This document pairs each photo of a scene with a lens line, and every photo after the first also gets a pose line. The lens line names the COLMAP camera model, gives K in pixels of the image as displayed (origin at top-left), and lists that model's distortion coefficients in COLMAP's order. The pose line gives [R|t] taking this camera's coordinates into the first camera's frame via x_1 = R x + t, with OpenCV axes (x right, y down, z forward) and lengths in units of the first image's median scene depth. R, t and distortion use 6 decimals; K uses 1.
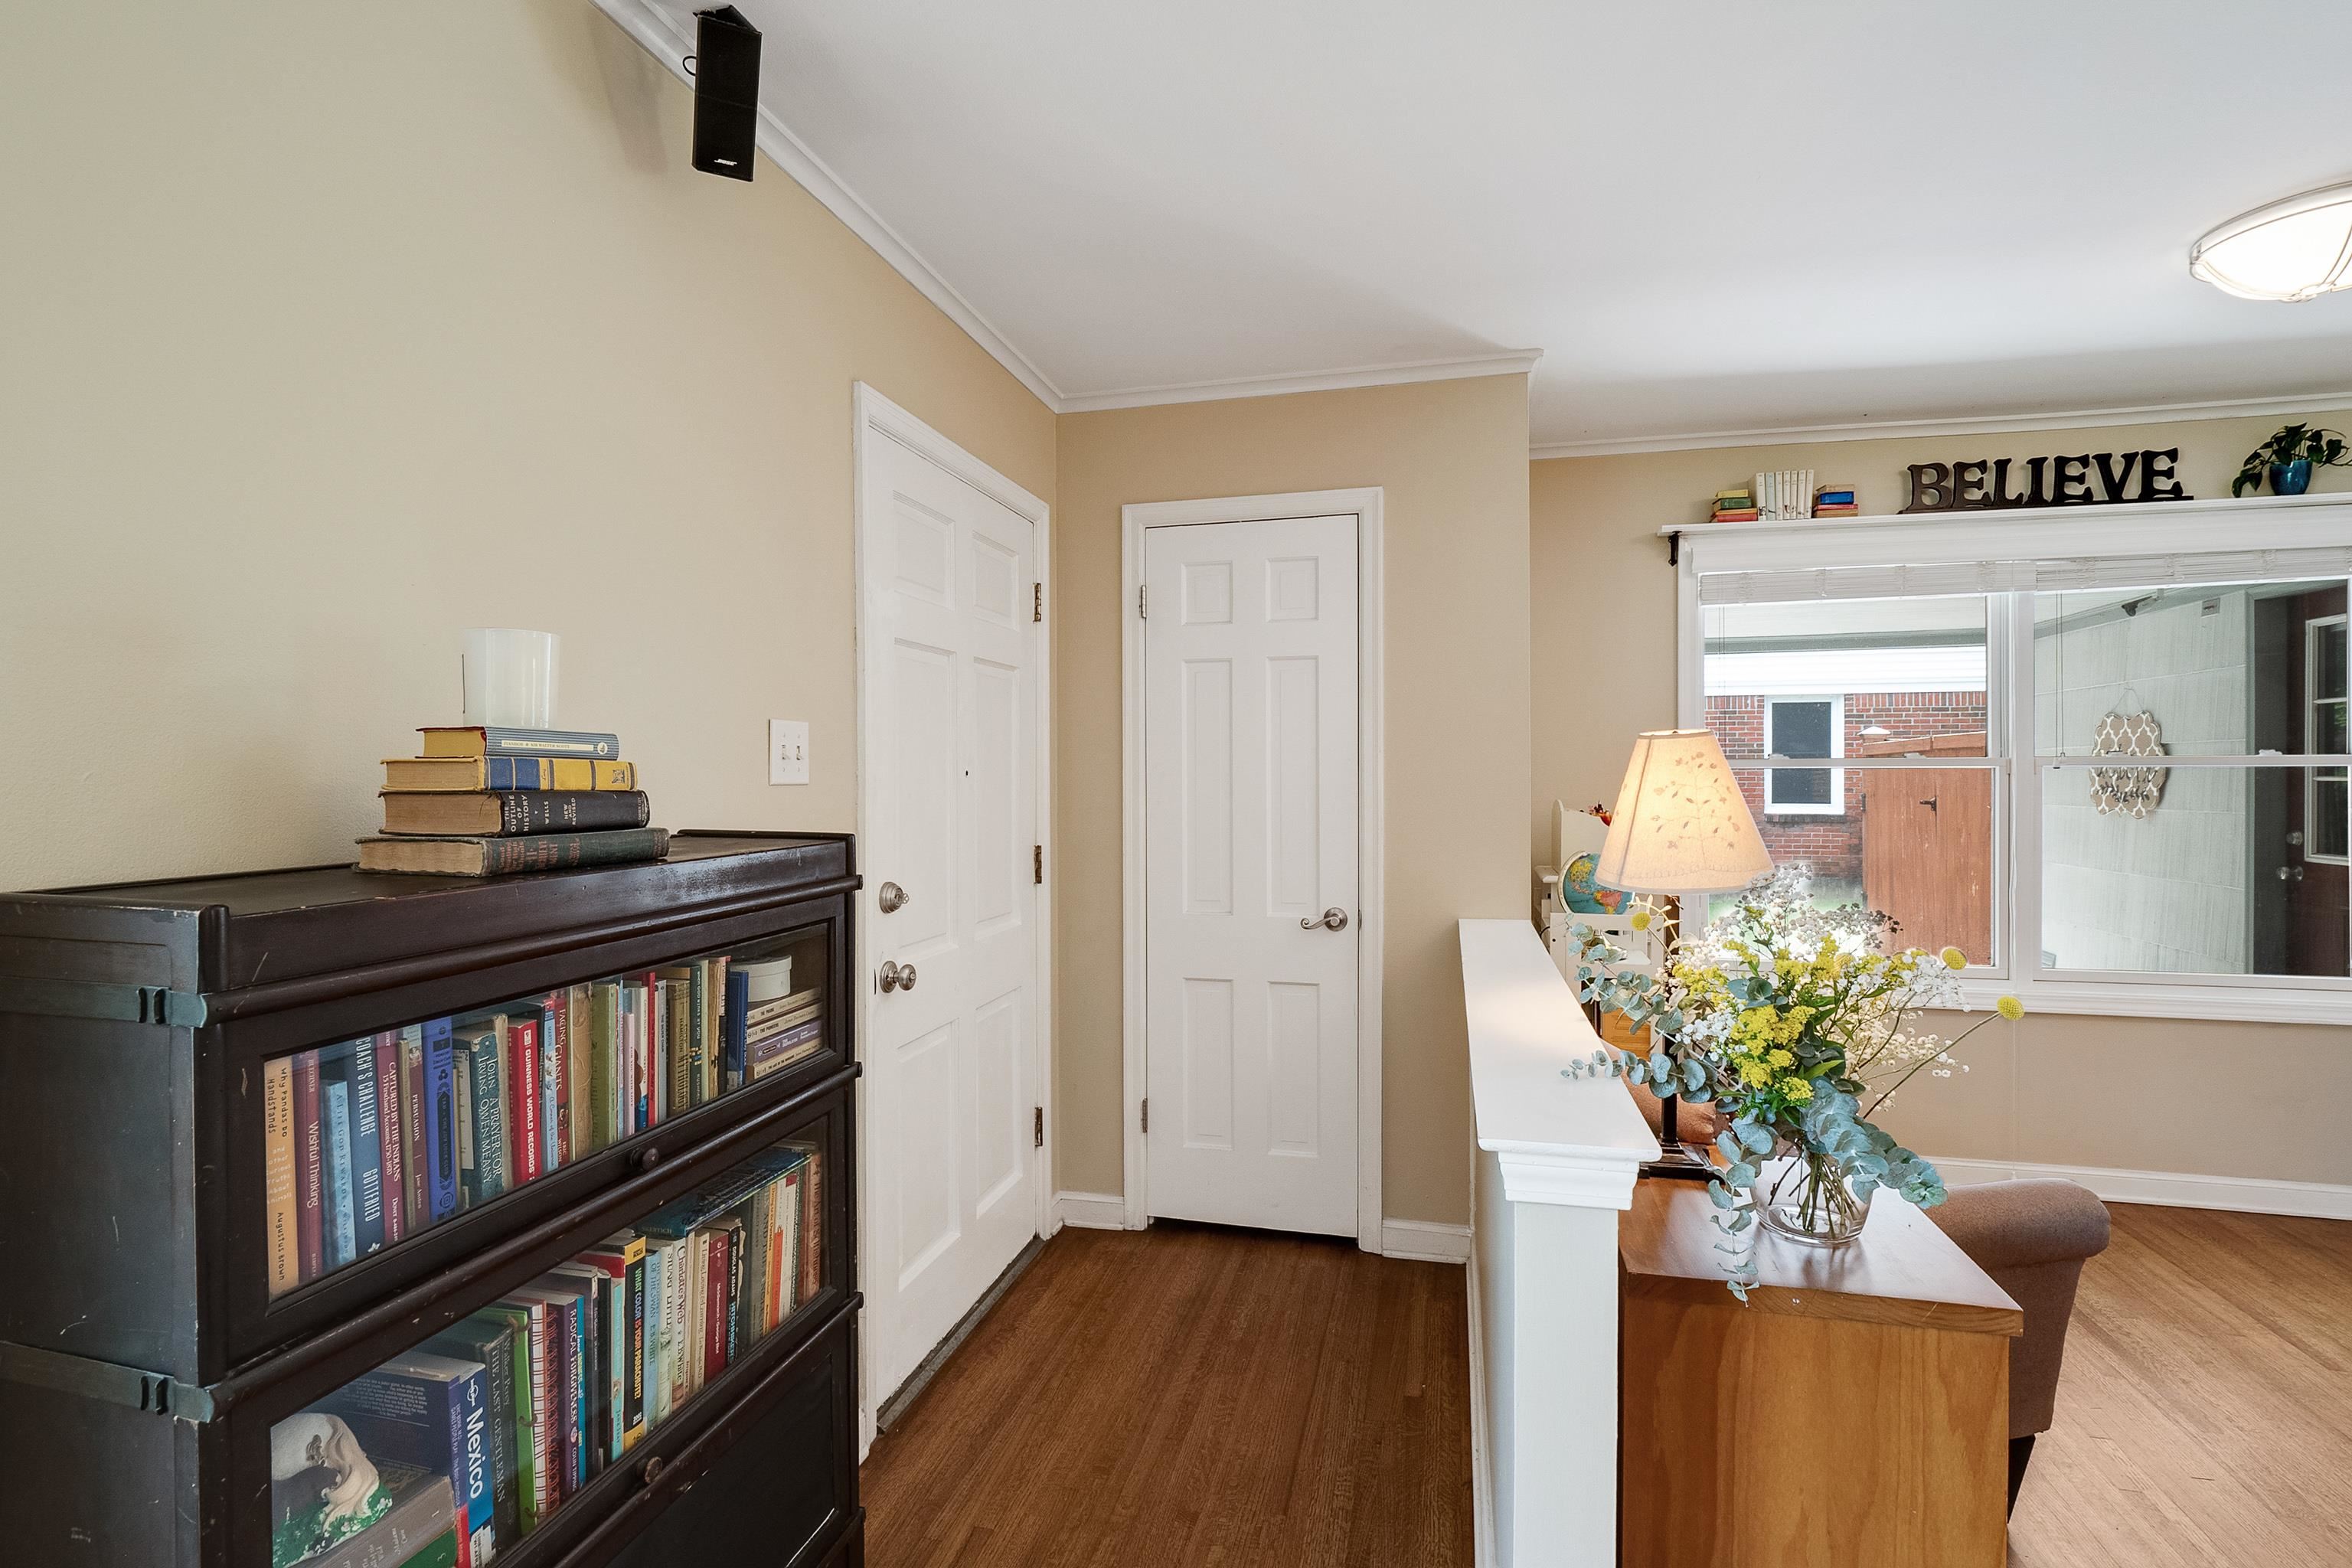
lens RADIAL K [[1106.7, 0, 1176.0], [0, 1106.7, 784.0], [0, 0, 1]] dist [-0.020387, 0.001411]
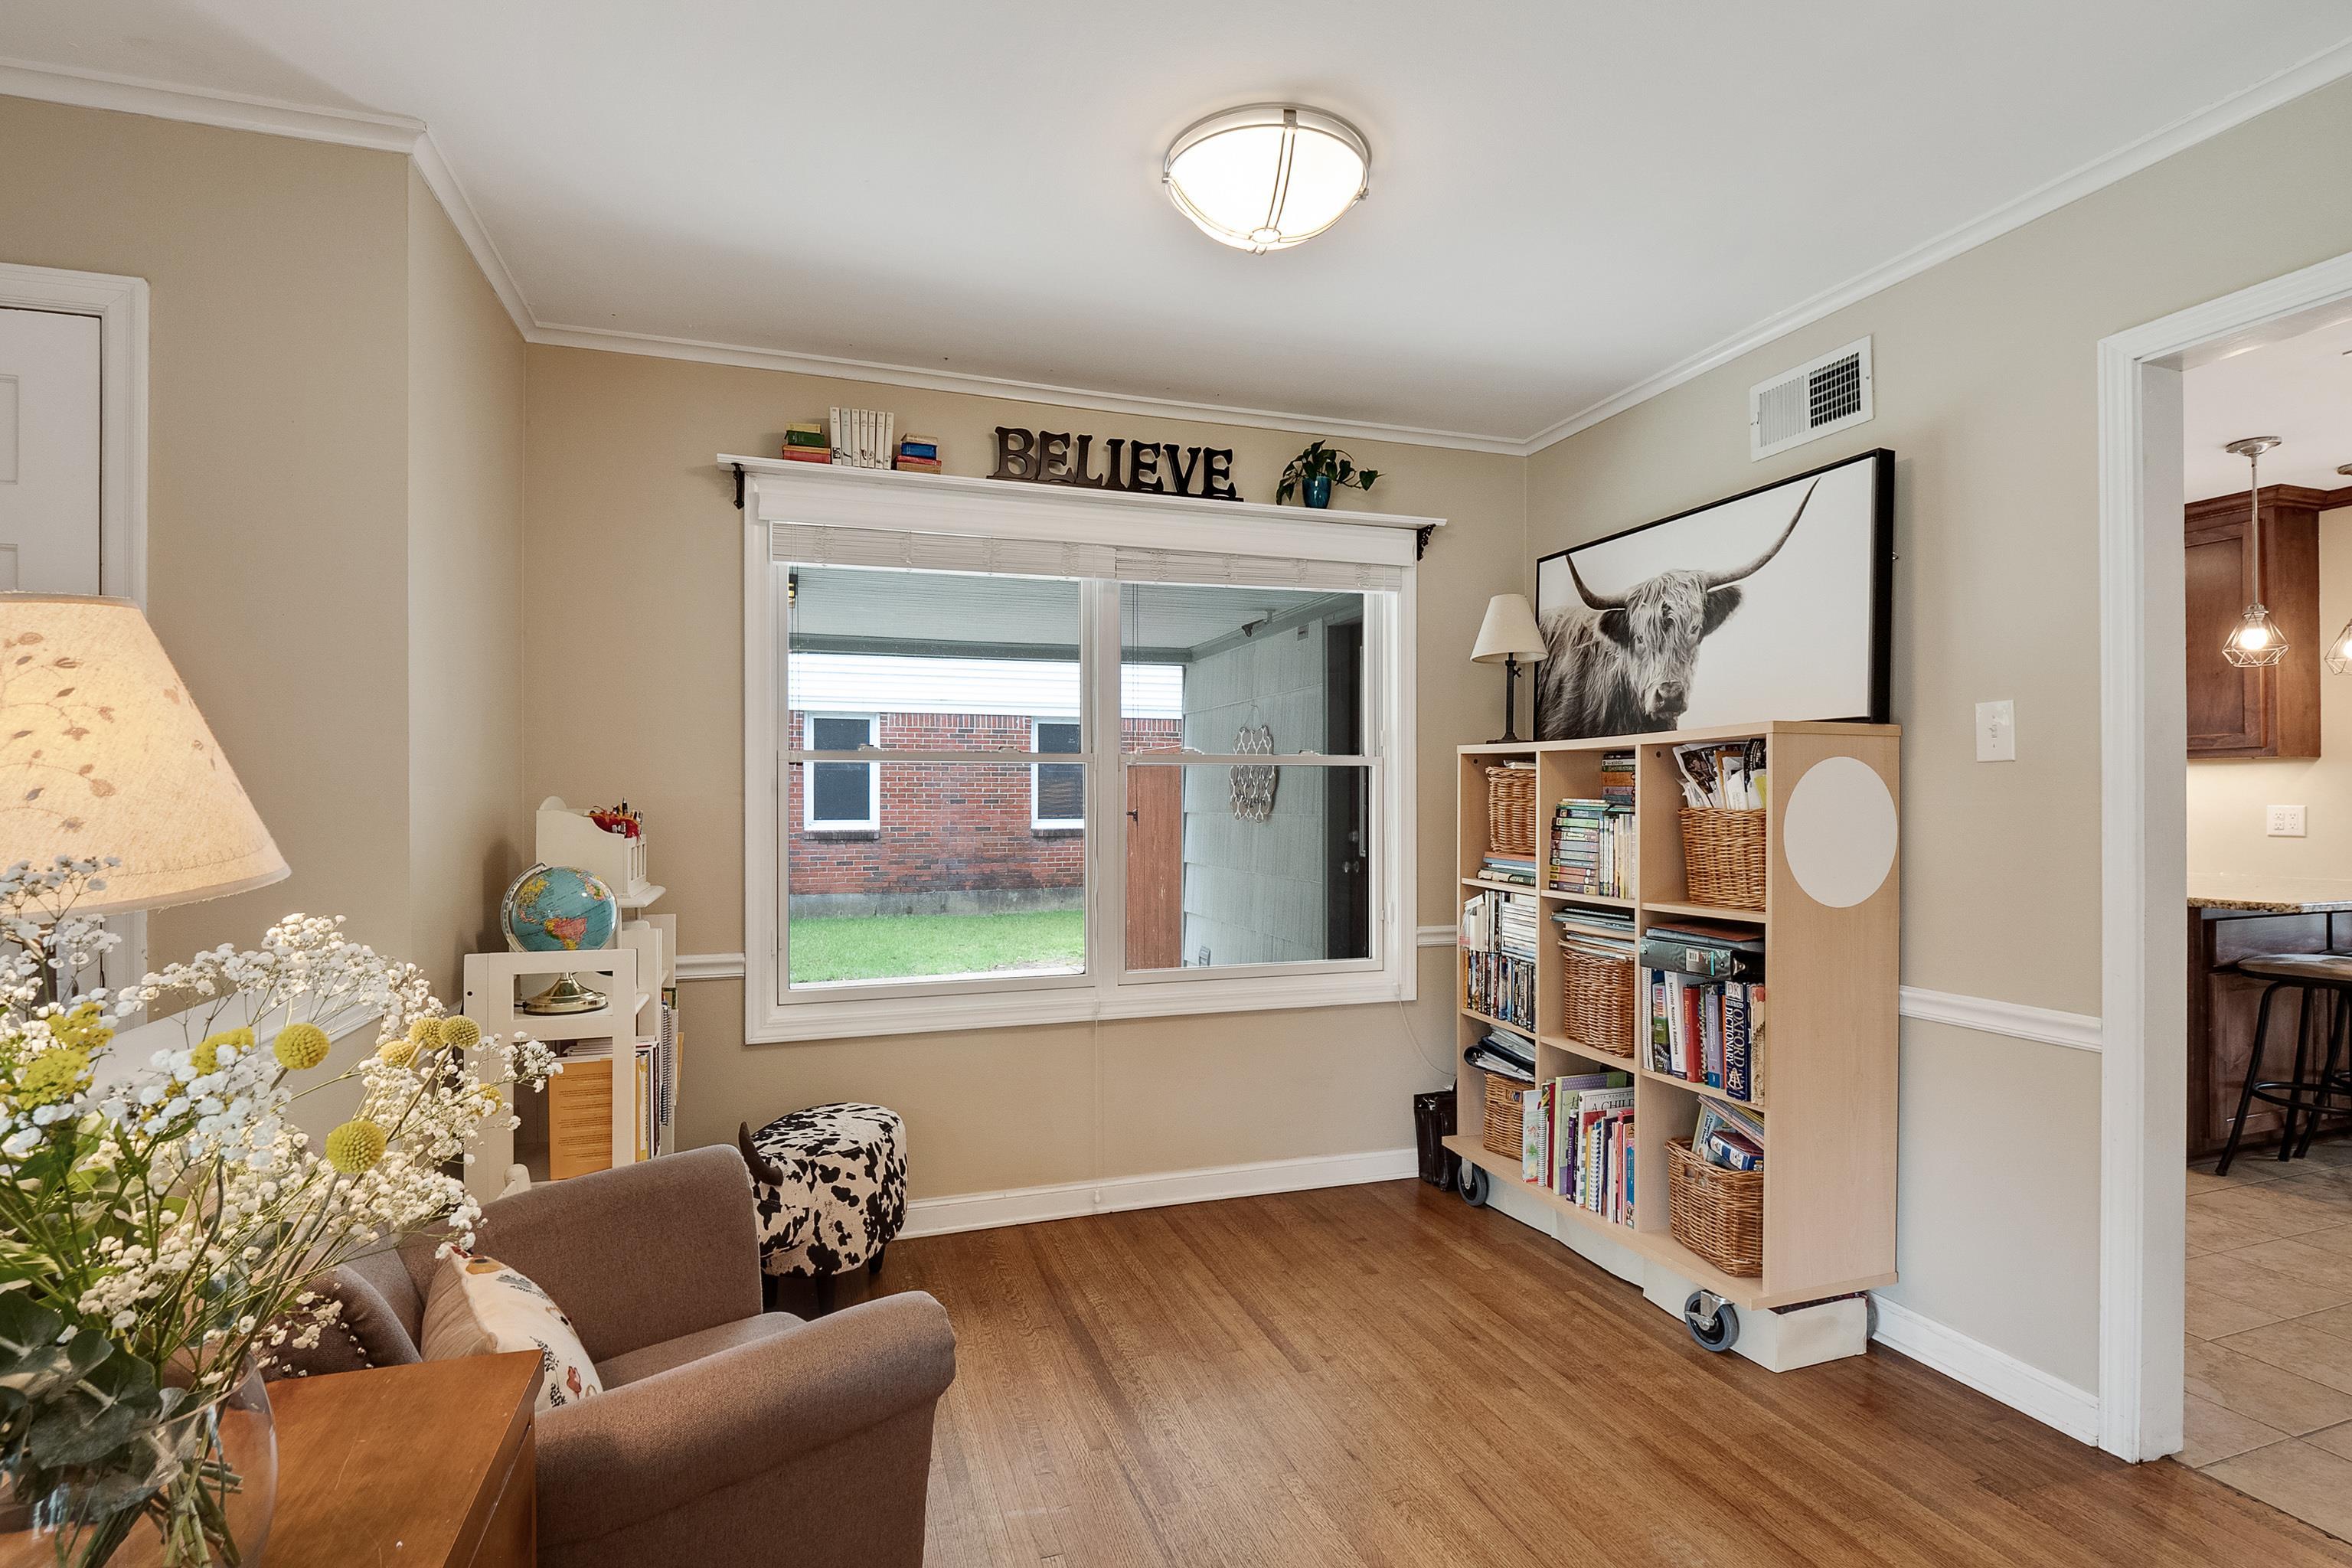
lens RADIAL K [[1145.2, 0, 1180.8], [0, 1145.2, 803.0], [0, 0, 1]] dist [0.000265, -0.000103]
pose [[0.829379, -0.001730, 0.558684, 0.276124], [0.003799, 0.999990, -0.002544, 0.022596], [-0.558673, 0.004232, 0.829377, 0.137733]]
